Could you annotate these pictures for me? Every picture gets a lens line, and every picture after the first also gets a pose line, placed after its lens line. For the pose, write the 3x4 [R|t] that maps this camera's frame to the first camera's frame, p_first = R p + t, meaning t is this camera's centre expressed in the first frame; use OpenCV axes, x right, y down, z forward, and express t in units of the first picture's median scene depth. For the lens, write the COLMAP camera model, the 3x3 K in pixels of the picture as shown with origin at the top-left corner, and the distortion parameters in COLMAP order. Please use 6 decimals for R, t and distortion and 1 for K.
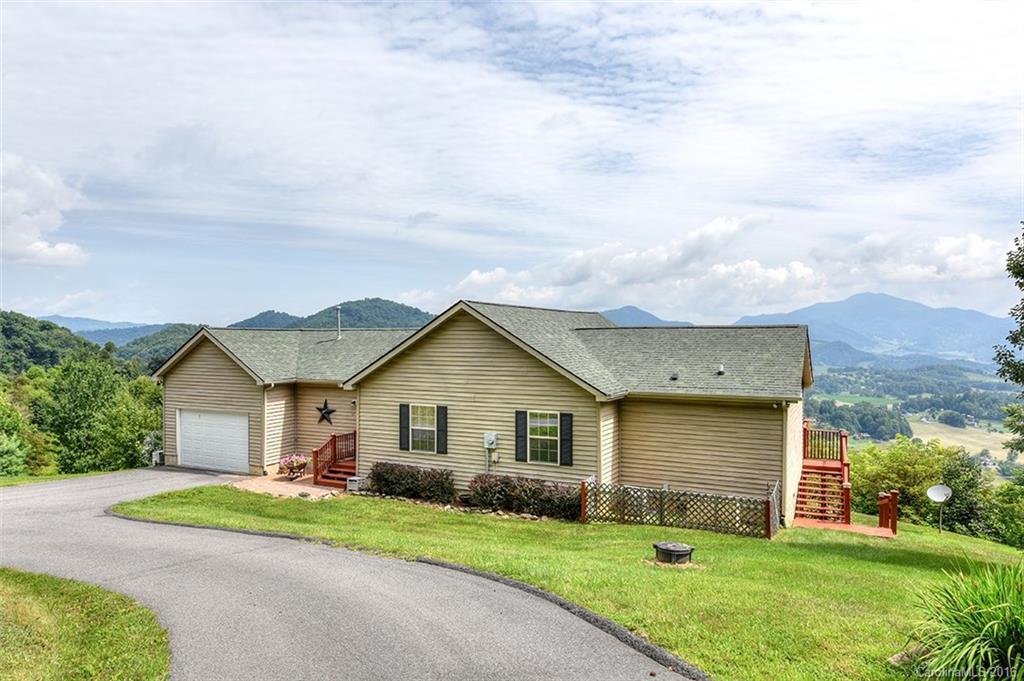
lens RADIAL K [[684.0, 0, 512.0], [0, 684.0, 340.5], [0, 0, 1]] dist [-0.000478, 0.001932]
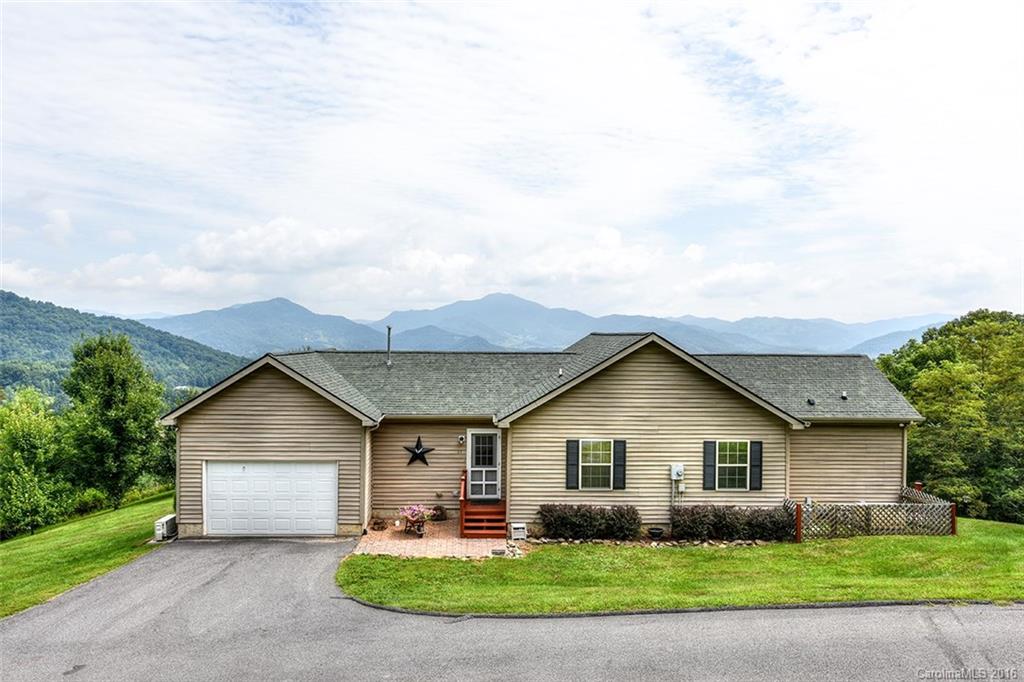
lens RADIAL K [[684.0, 0, 512.0], [0, 684.0, 341.0], [0, 0, 1]] dist [-0.000478, 0.001932]
pose [[0.875971, 0.002435, 0.482358, -0.704816], [-0.007342, 0.999939, 0.008285, -0.051695], [-0.482309, -0.010799, 0.875935, 0.225592]]
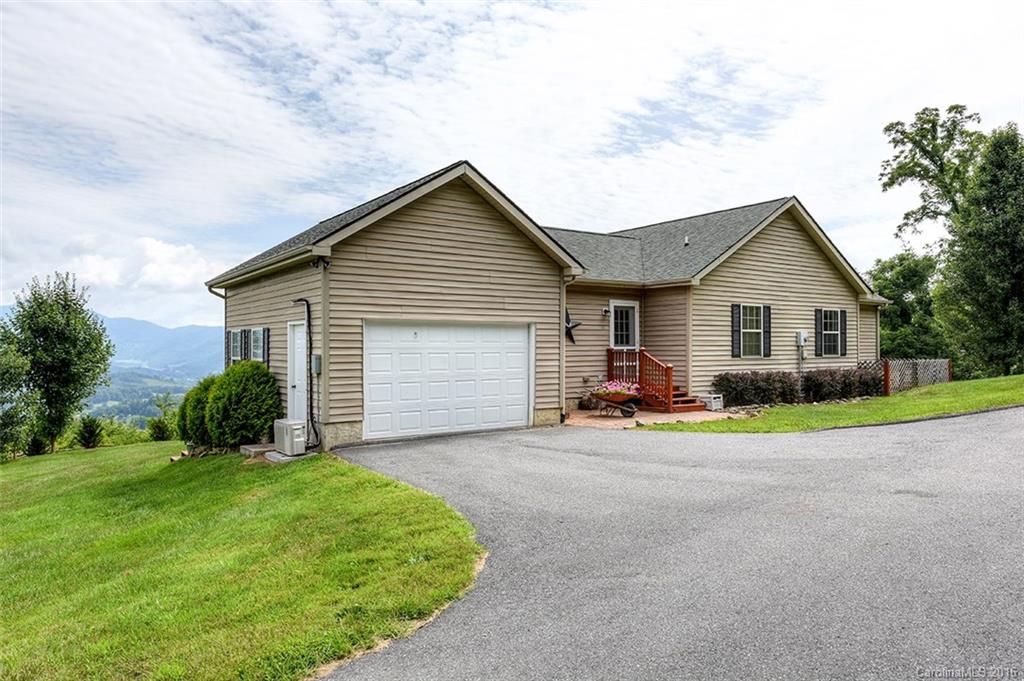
lens RADIAL K [[684.0, 0, 512.0], [0, 684.0, 340.5], [0, 0, 1]] dist [-0.000478, 0.001932]
pose [[0.459246, 0.006782, 0.888283, -1.092889], [0.005831, 0.999926, -0.010649, 0.151570], [-0.888290, 0.010070, 0.459173, 0.880973]]
